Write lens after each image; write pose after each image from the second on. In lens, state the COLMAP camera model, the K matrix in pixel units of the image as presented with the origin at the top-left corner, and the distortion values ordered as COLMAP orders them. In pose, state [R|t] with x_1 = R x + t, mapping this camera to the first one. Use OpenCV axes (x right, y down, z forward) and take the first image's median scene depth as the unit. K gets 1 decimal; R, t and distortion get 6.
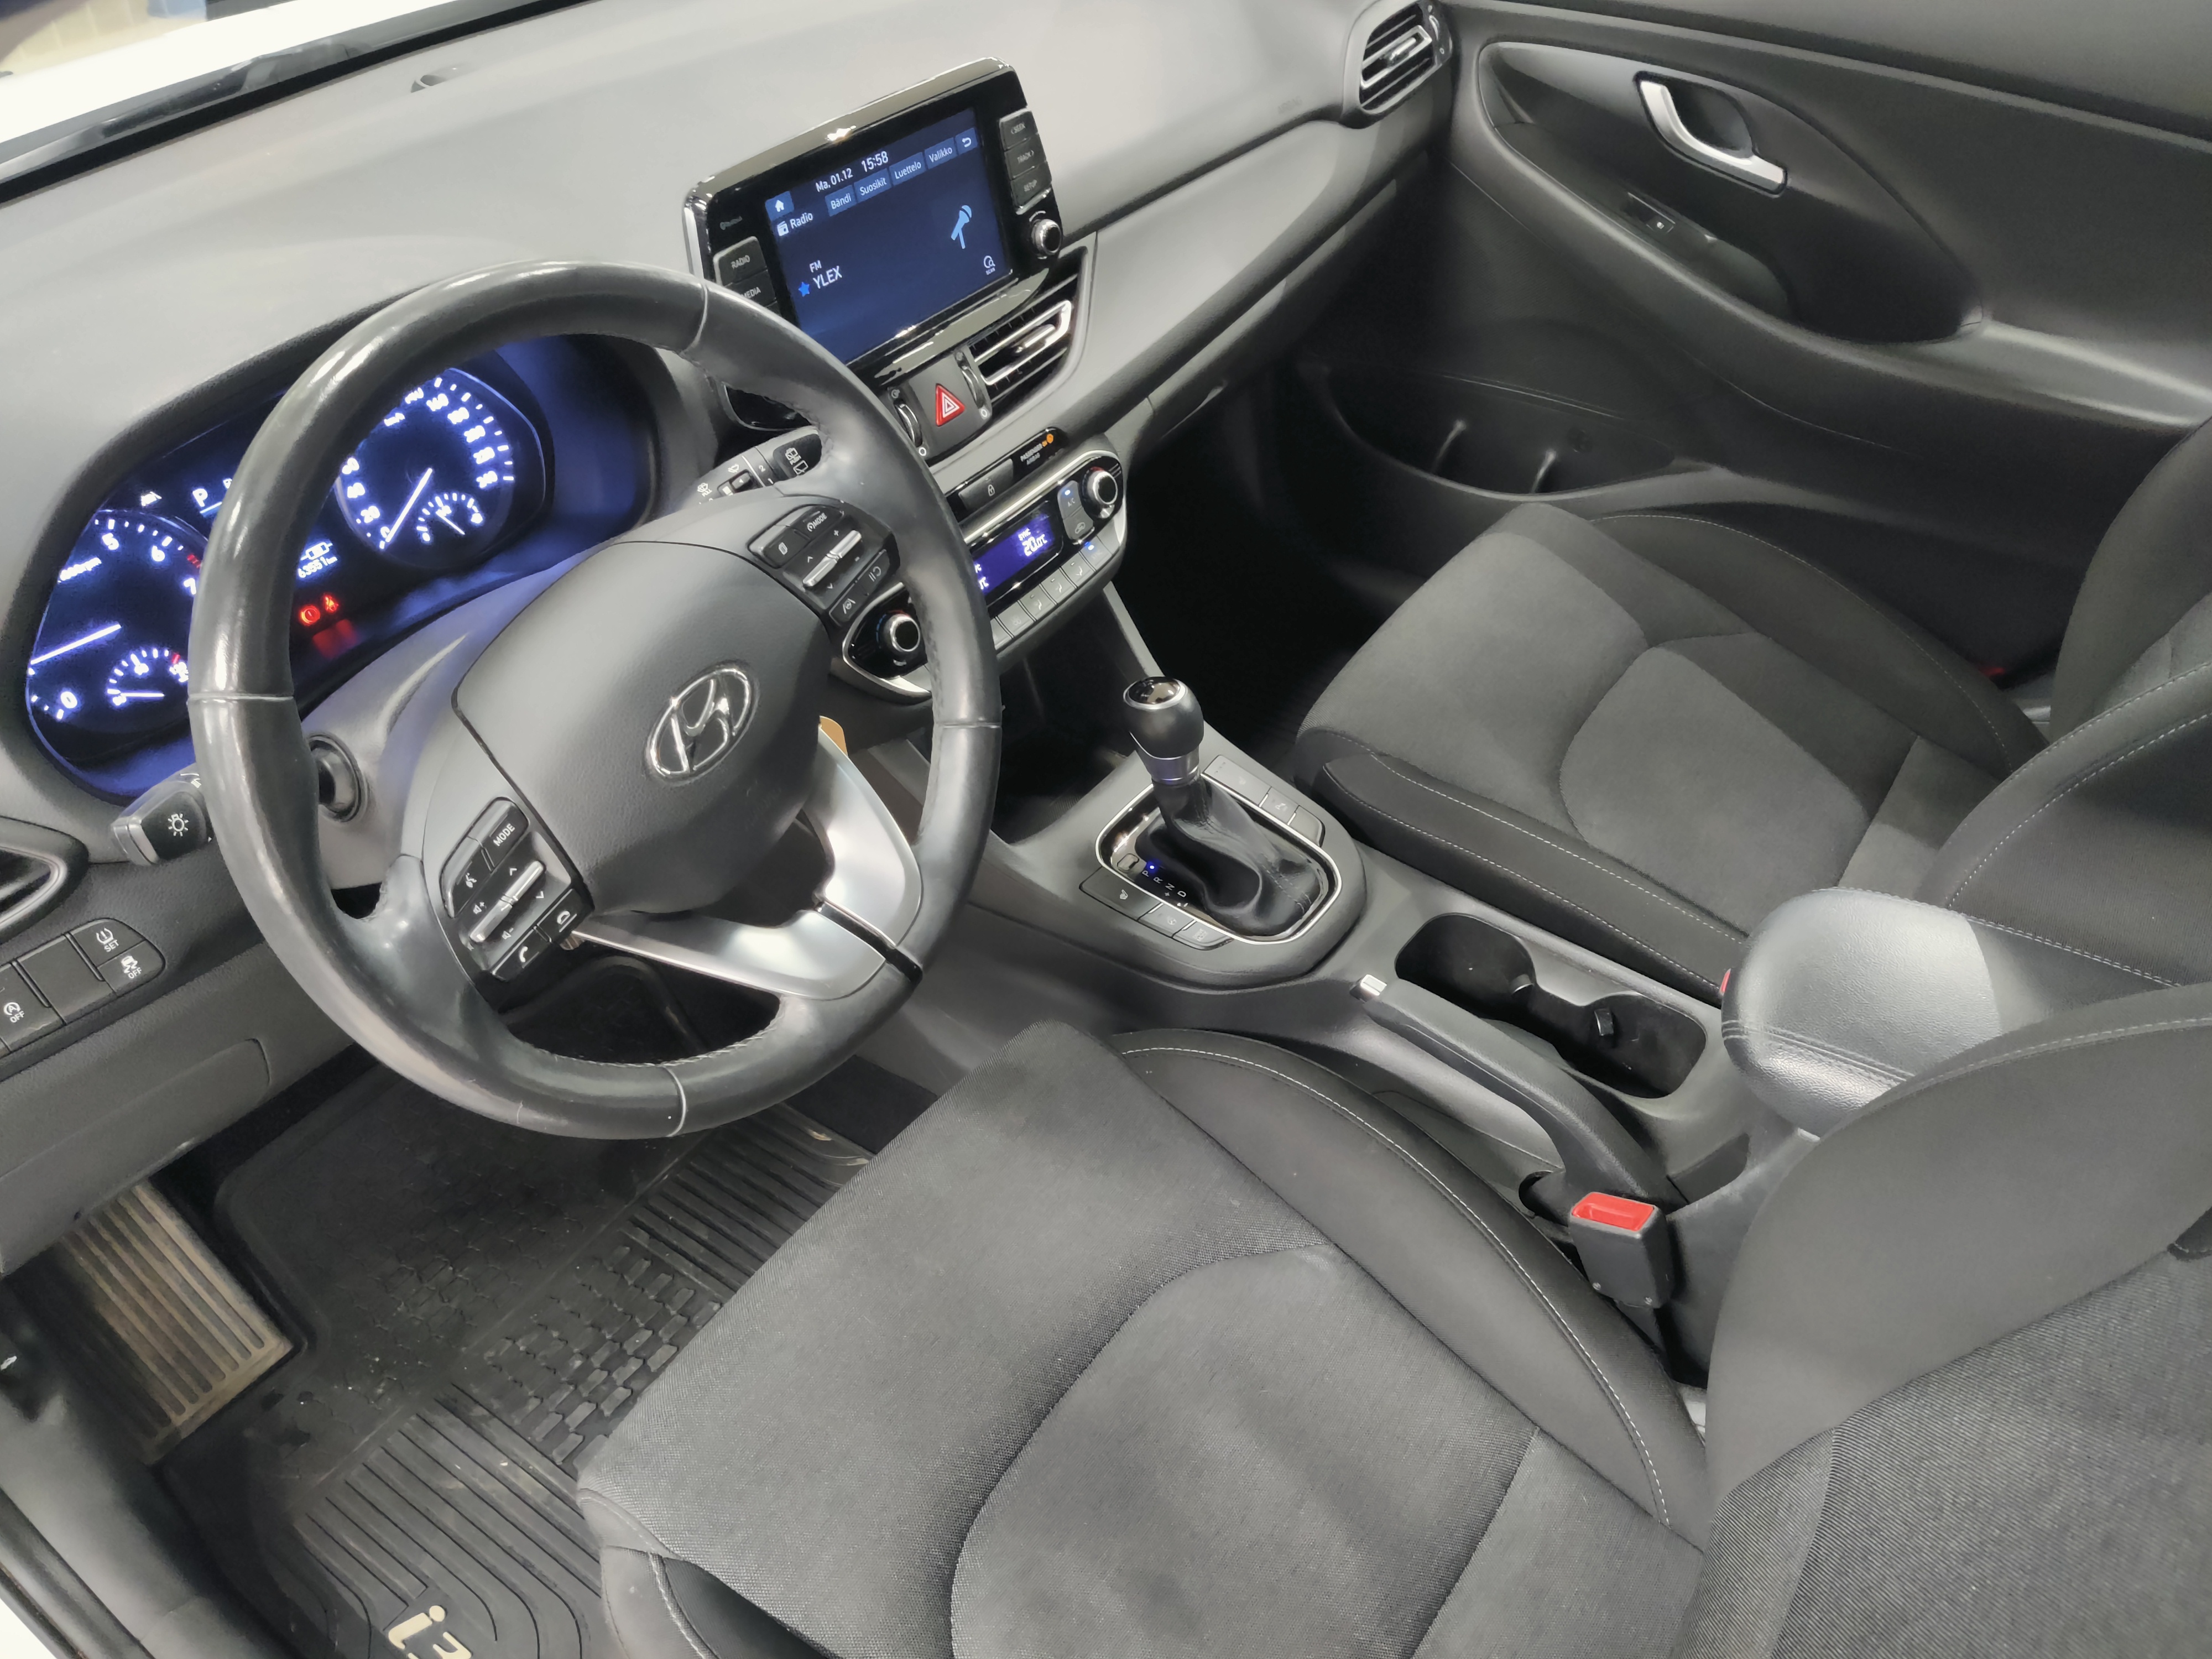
lens RADIAL K [[1702.7, 0, 1156.9], [0, 1702.7, 859.4], [0, 0, 1]] dist [0.012304, -0.055530]
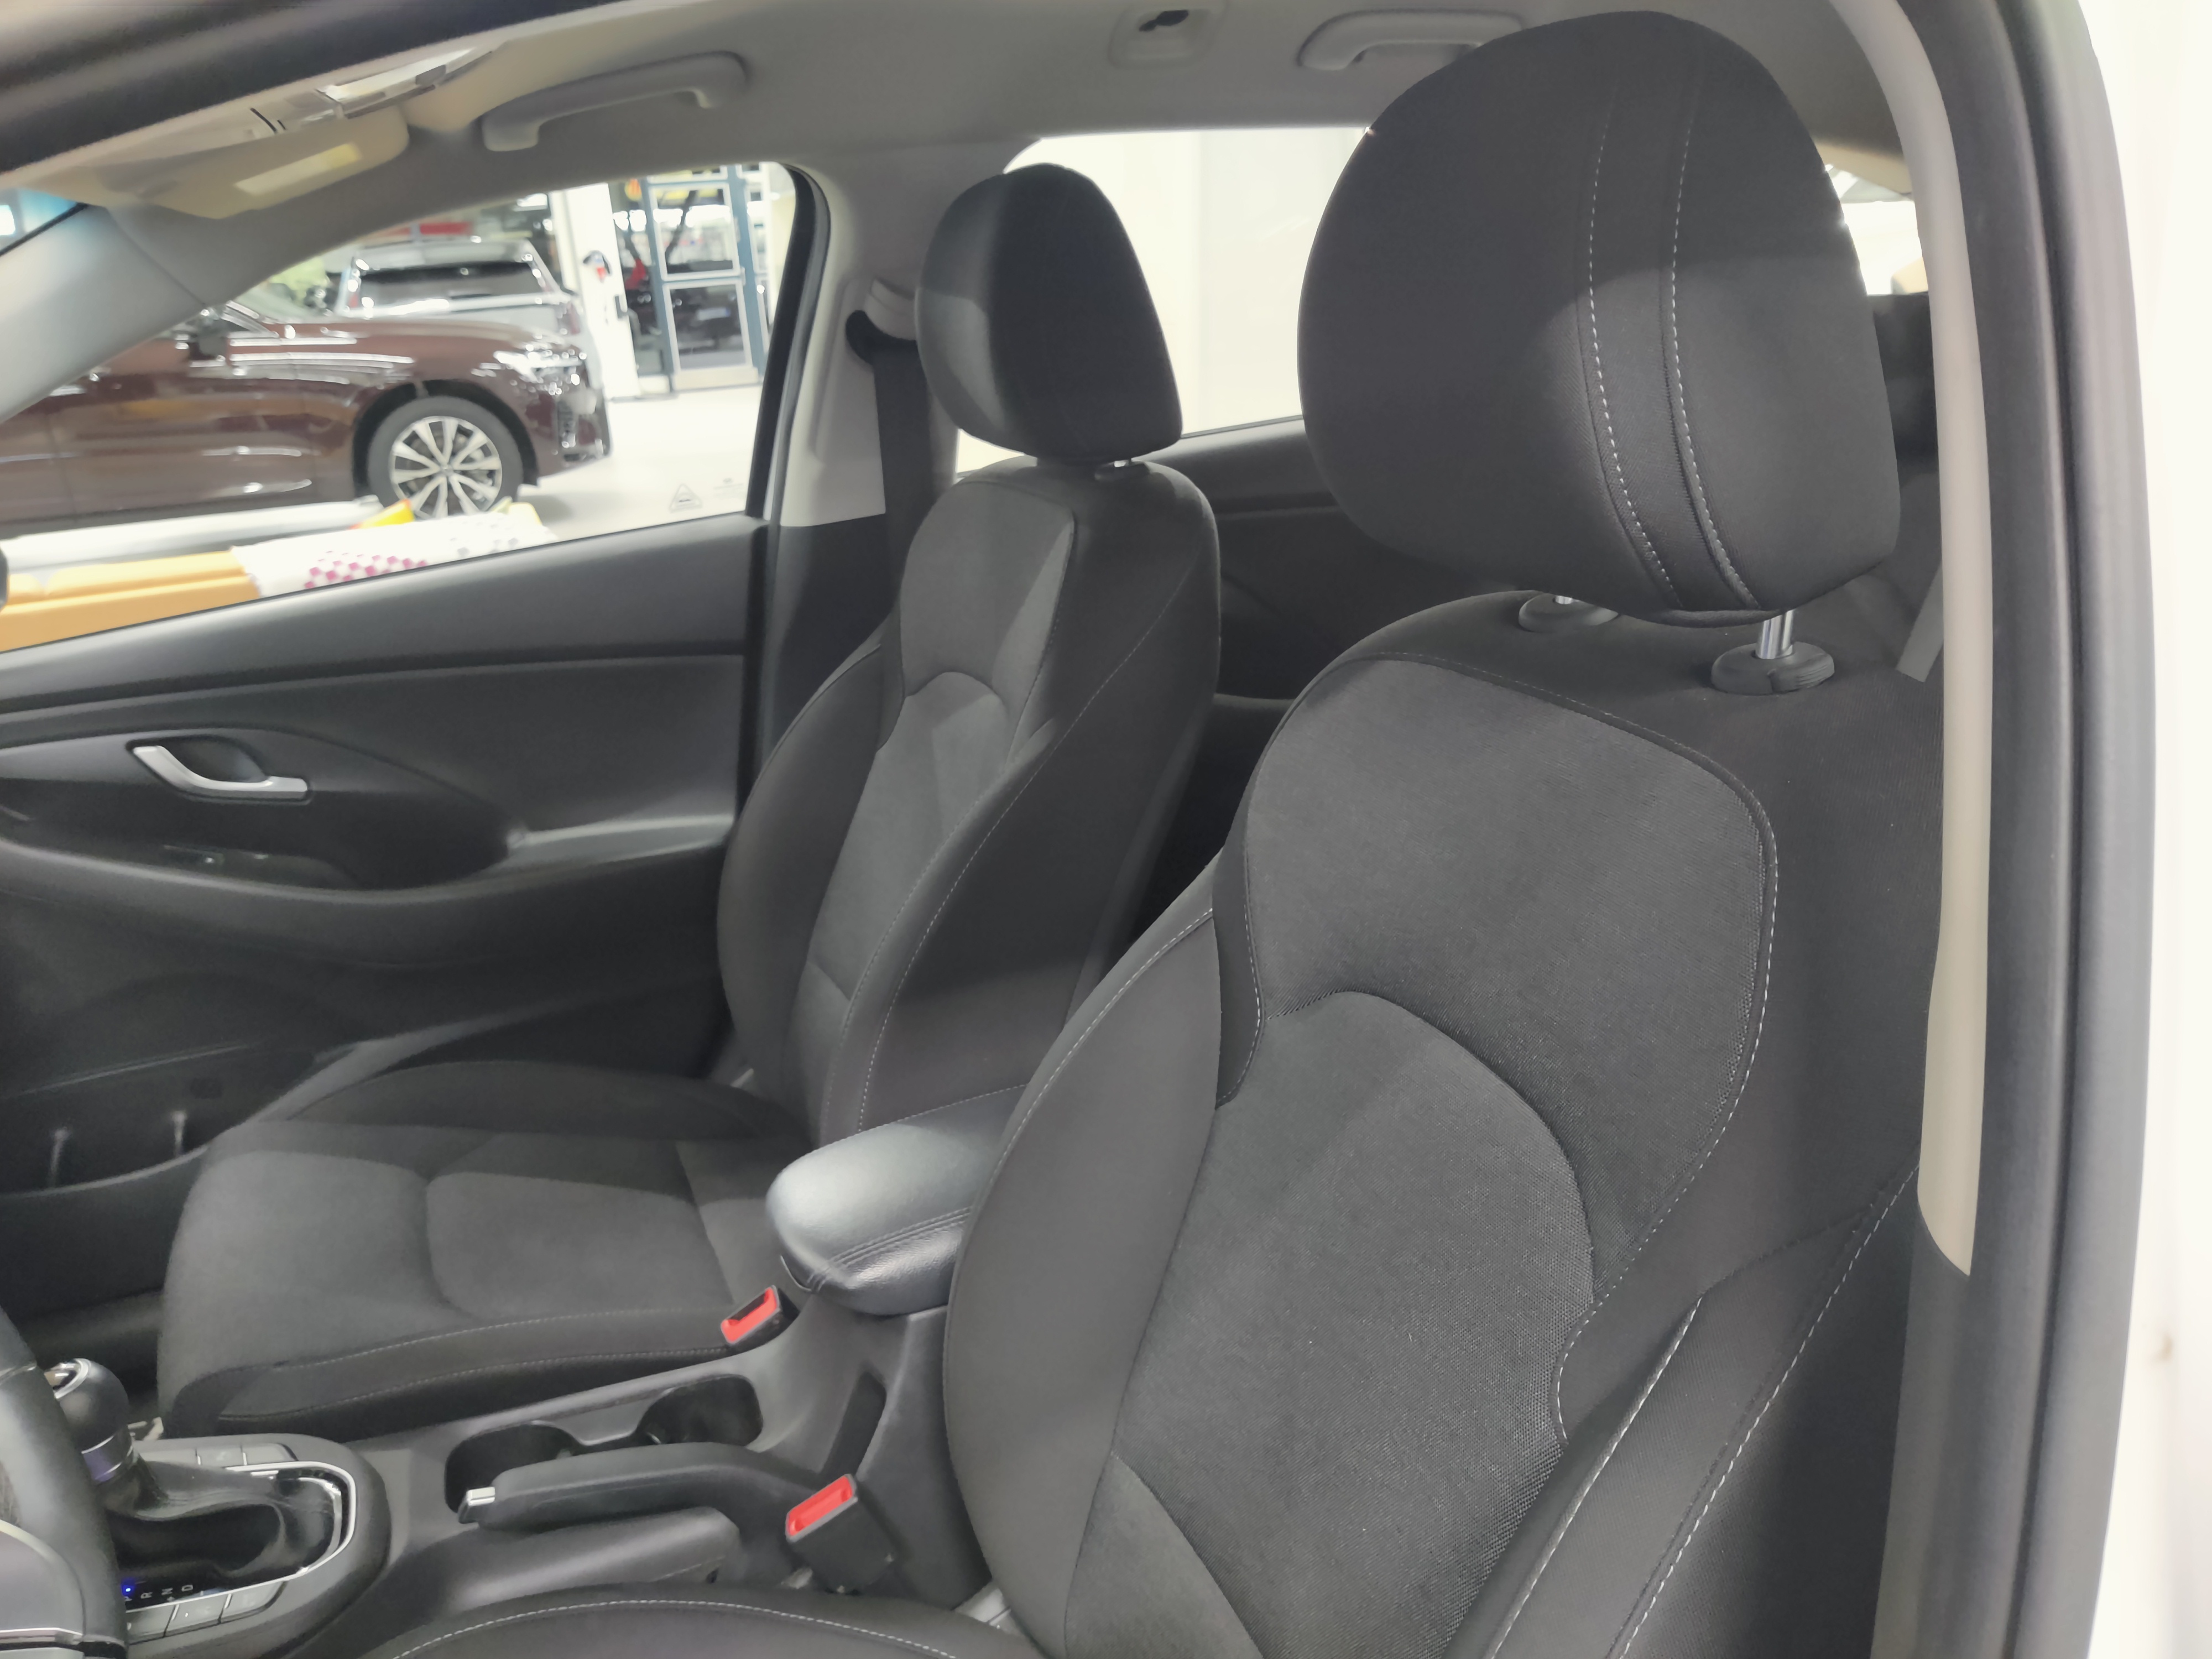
lens RADIAL K [[1710.9, 0, 1144.9], [0, 1710.9, 801.8], [0, 0, 1]] dist [-0.007670, -0.037345]
pose [[0.530305, -0.258734, 0.807362, -0.319413], [0.587509, 0.798718, -0.129933, 0.100620], [-0.611237, 0.543236, 0.575573, 0.028955]]
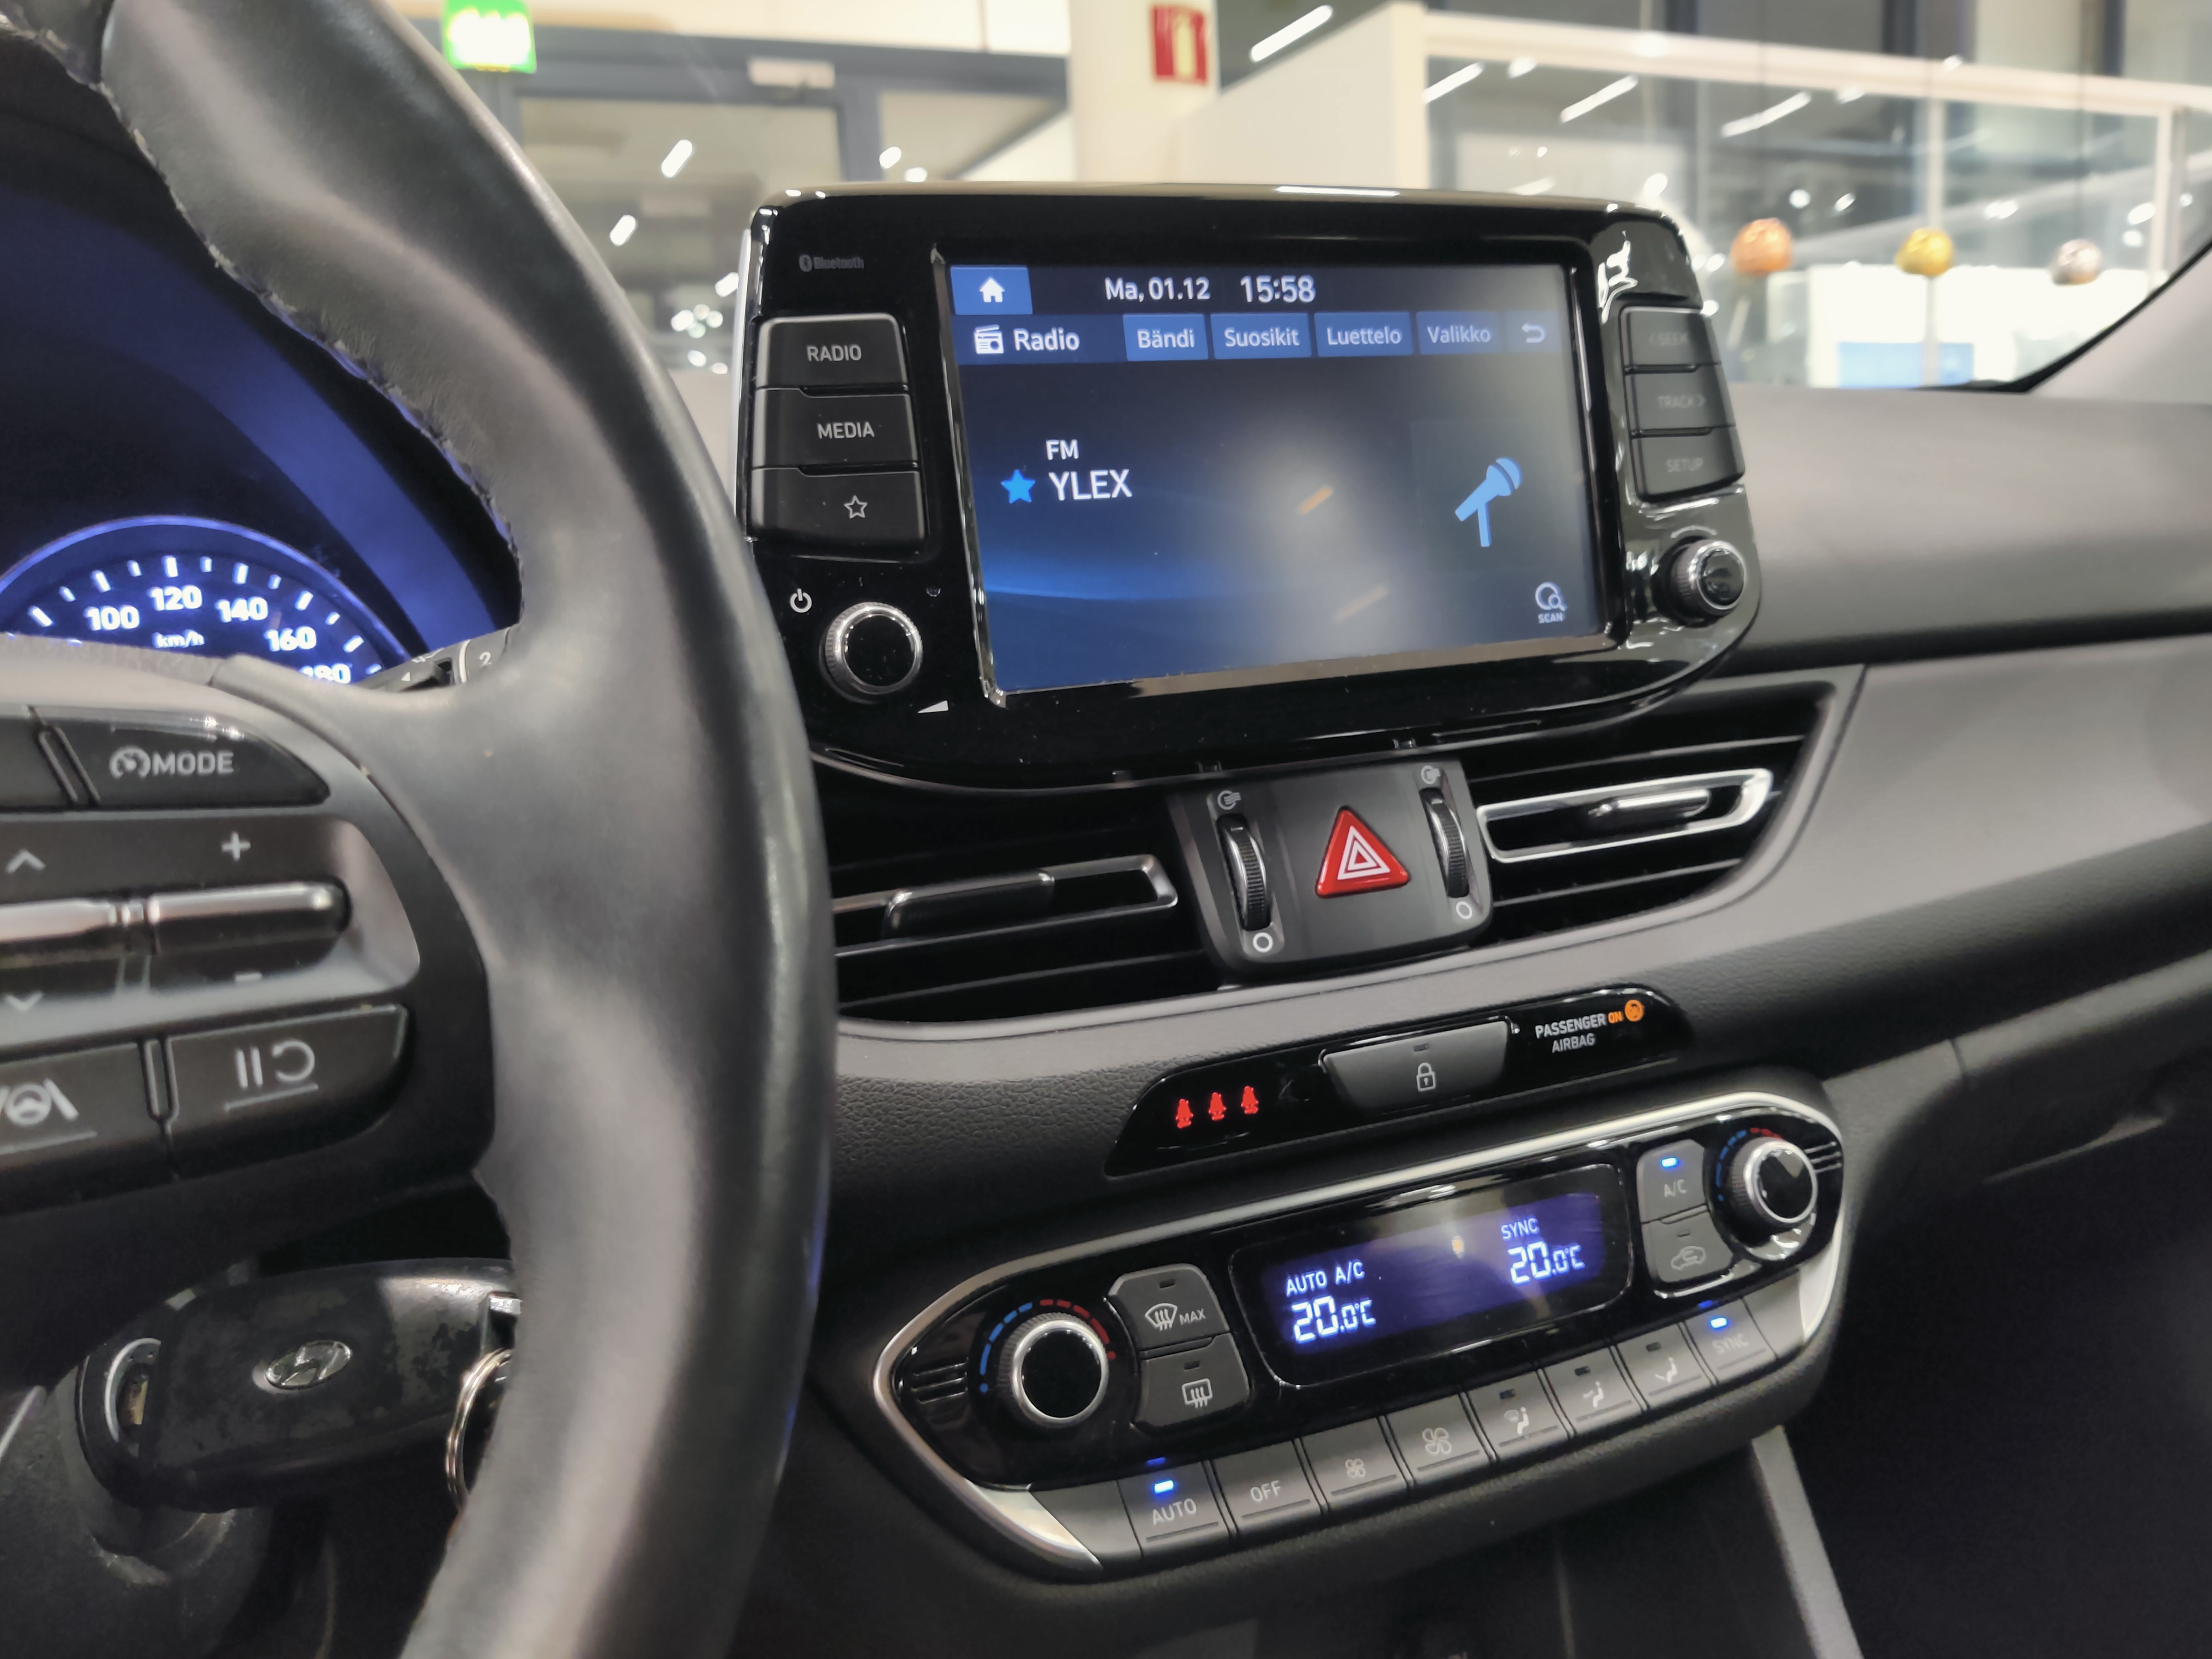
lens RADIAL K [[1702.7, 0, 1120.5], [0, 1702.7, 851.4], [0, 0, 1]] dist [0.012304, -0.055530]
pose [[0.852672, 0.088148, -0.514957, 0.037540], [-0.327930, 0.857612, -0.396187, -0.084659], [0.406710, 0.506687, 0.760168, 0.647772]]
